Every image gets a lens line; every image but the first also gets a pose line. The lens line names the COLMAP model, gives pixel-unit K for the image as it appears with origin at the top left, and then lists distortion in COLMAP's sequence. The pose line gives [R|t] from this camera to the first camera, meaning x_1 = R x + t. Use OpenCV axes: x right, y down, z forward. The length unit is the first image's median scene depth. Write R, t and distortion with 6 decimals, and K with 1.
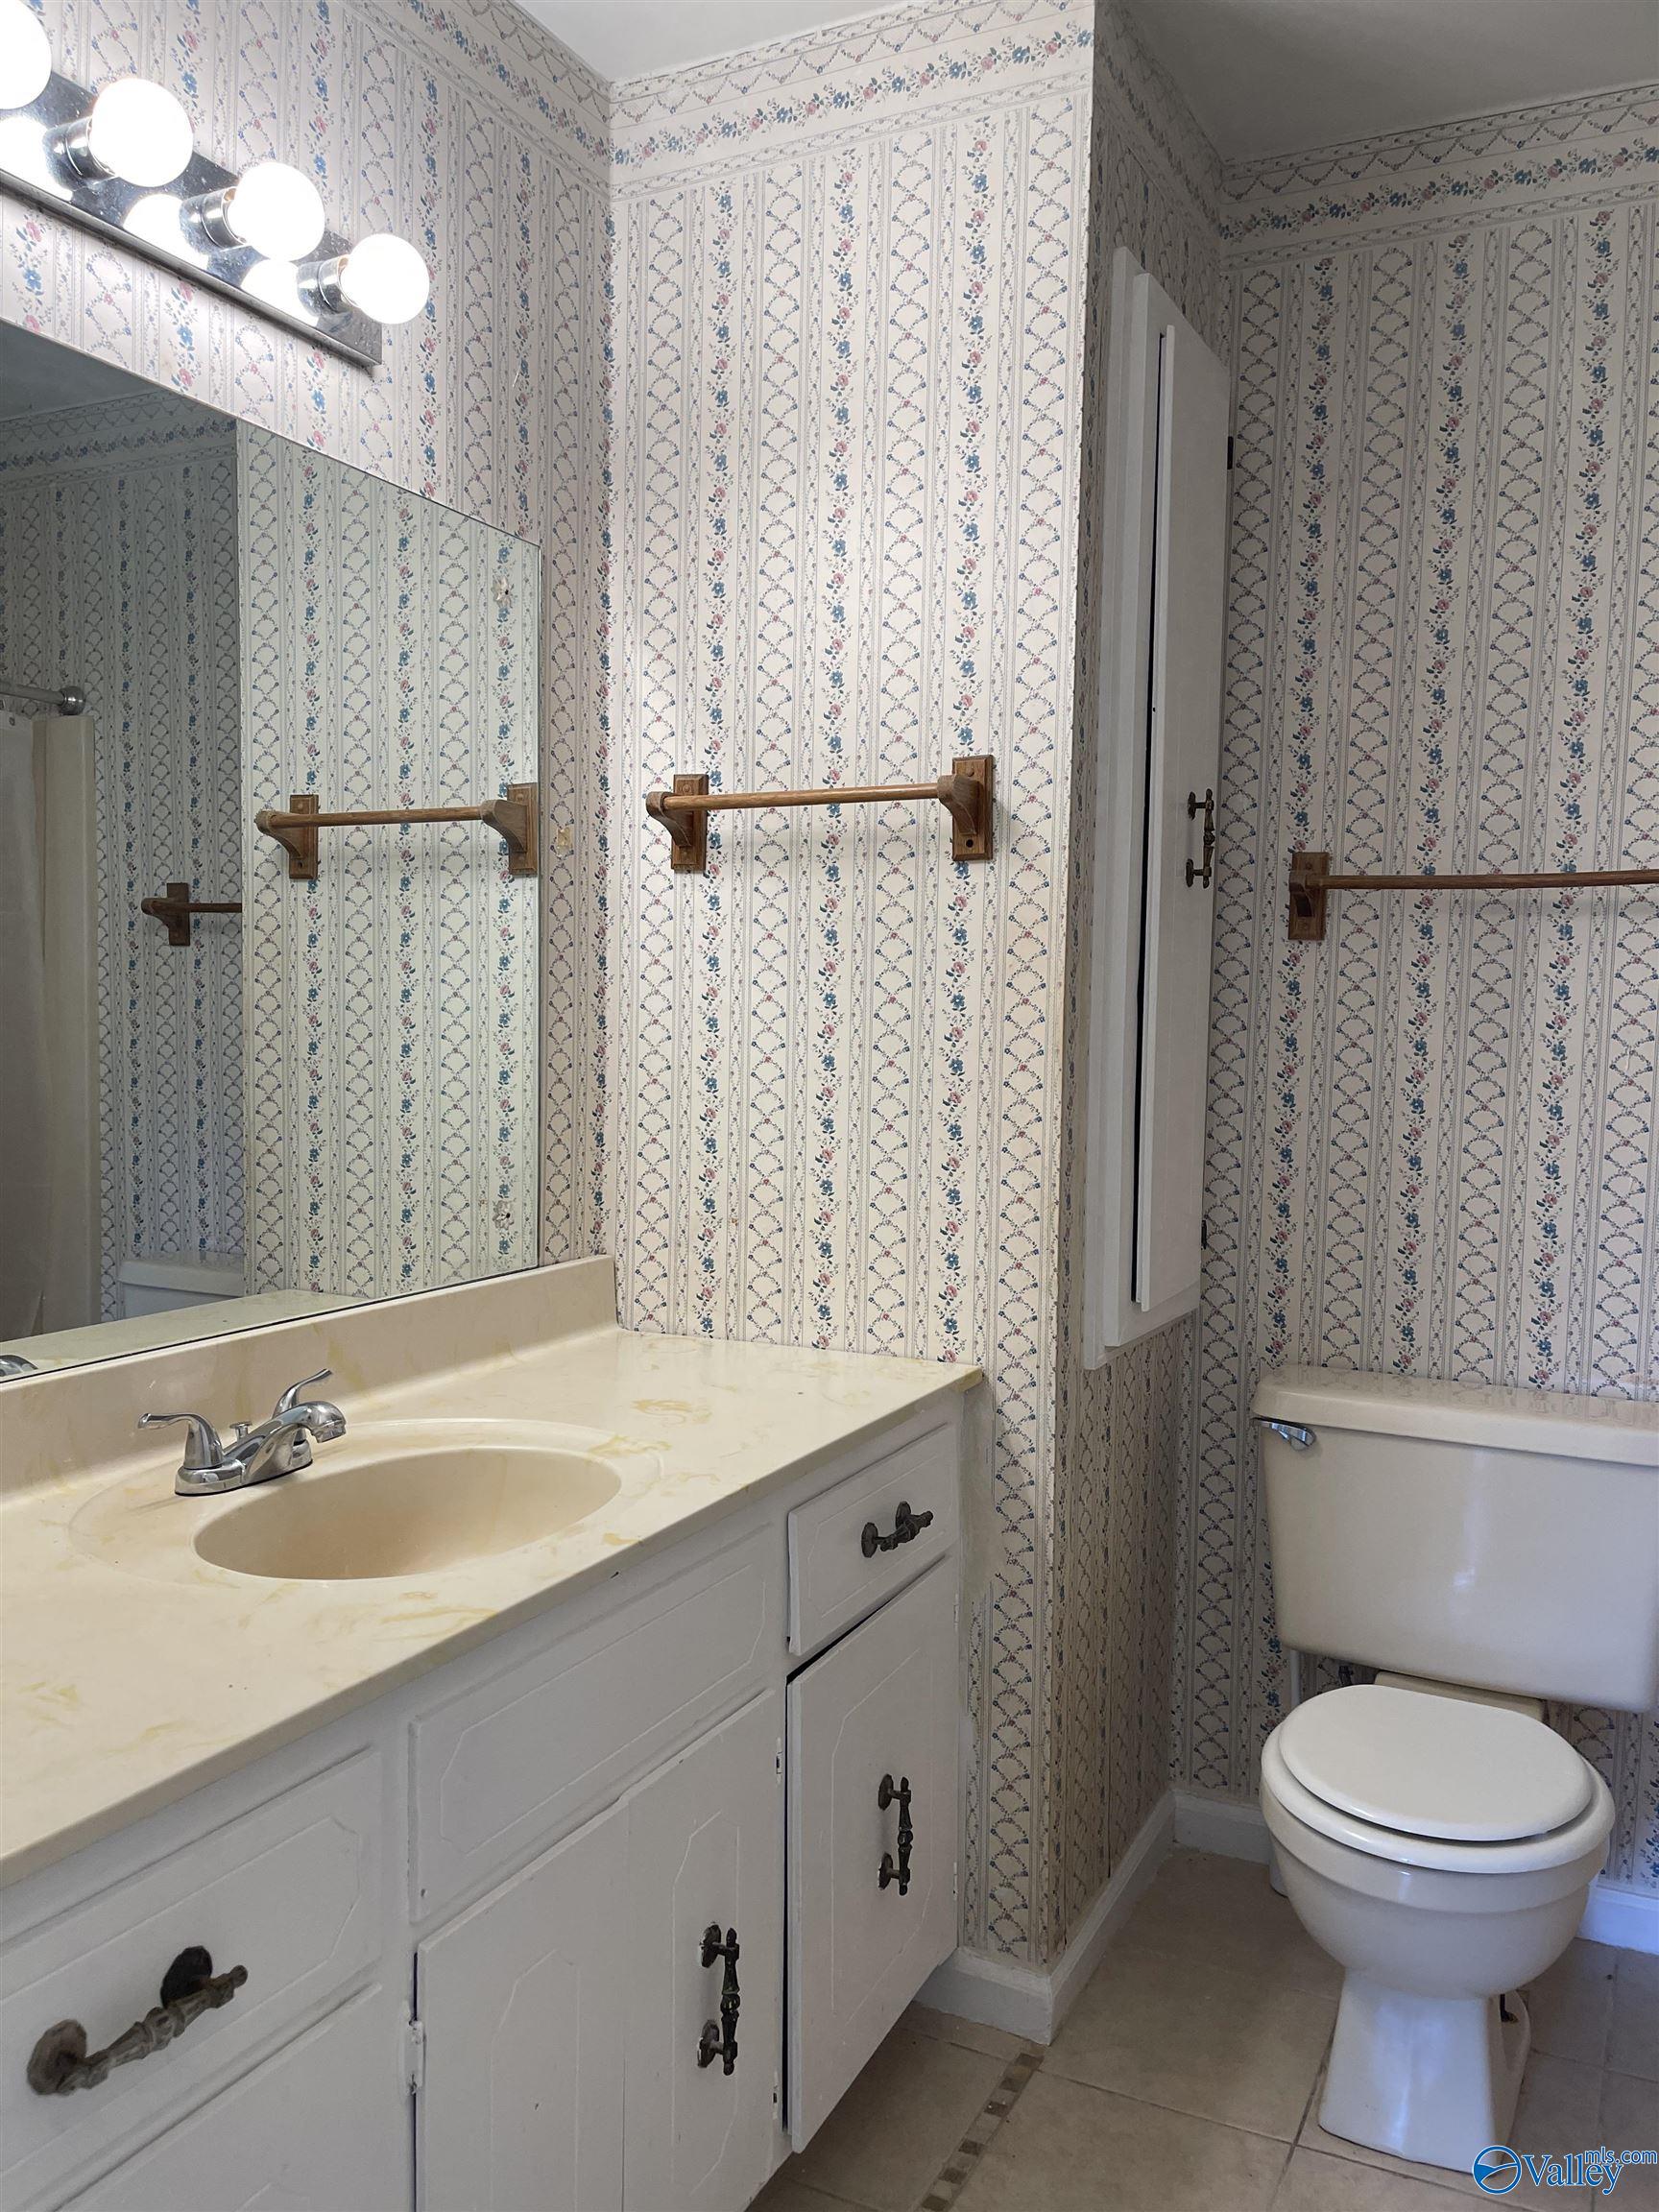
lens RADIAL K [[1659.3, 0, 837.7], [0, 1659.3, 1118.4], [0, 0, 1]] dist [0.068888, -0.087102]
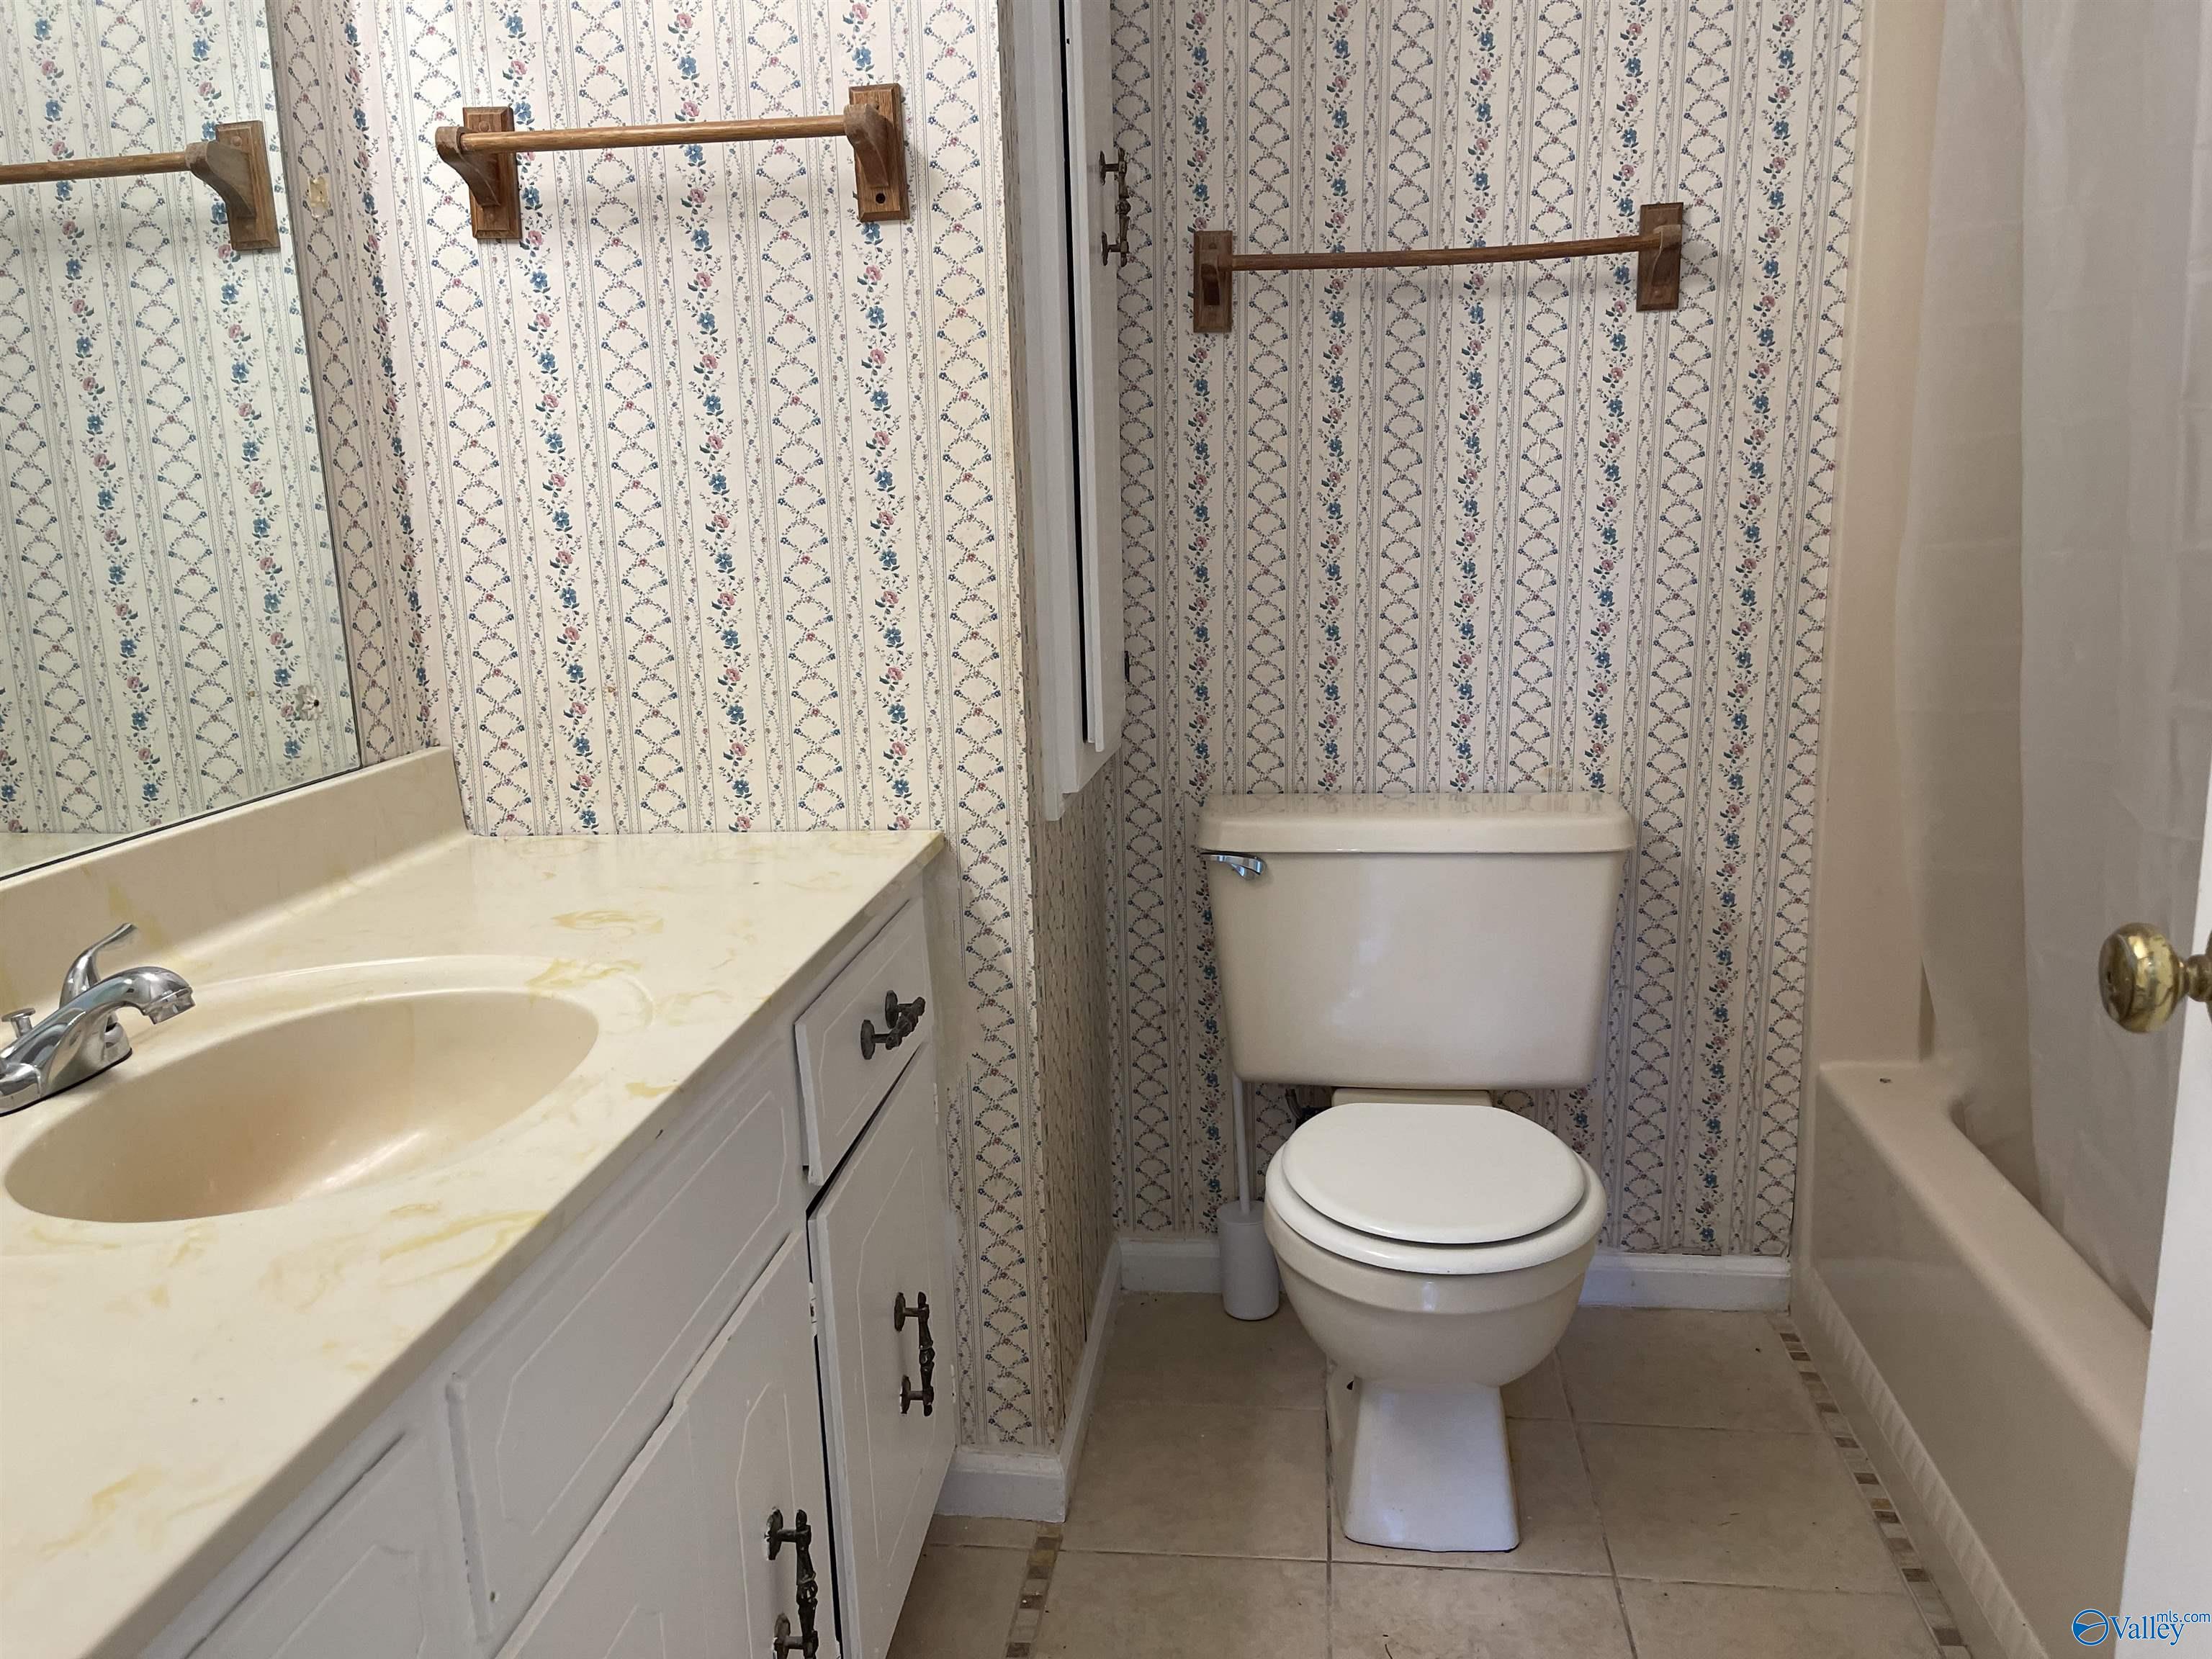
lens RADIAL K [[1659.3, 0, 1108.4], [0, 1659.3, 835.0], [0, 0, 1]] dist [0.068888, -0.087102]
pose [[0.942207, -0.110208, 0.316385, -0.102575], [0.063076, 0.985812, 0.155549, 0.020541], [-0.329039, -0.126603, 0.935791, 0.146133]]
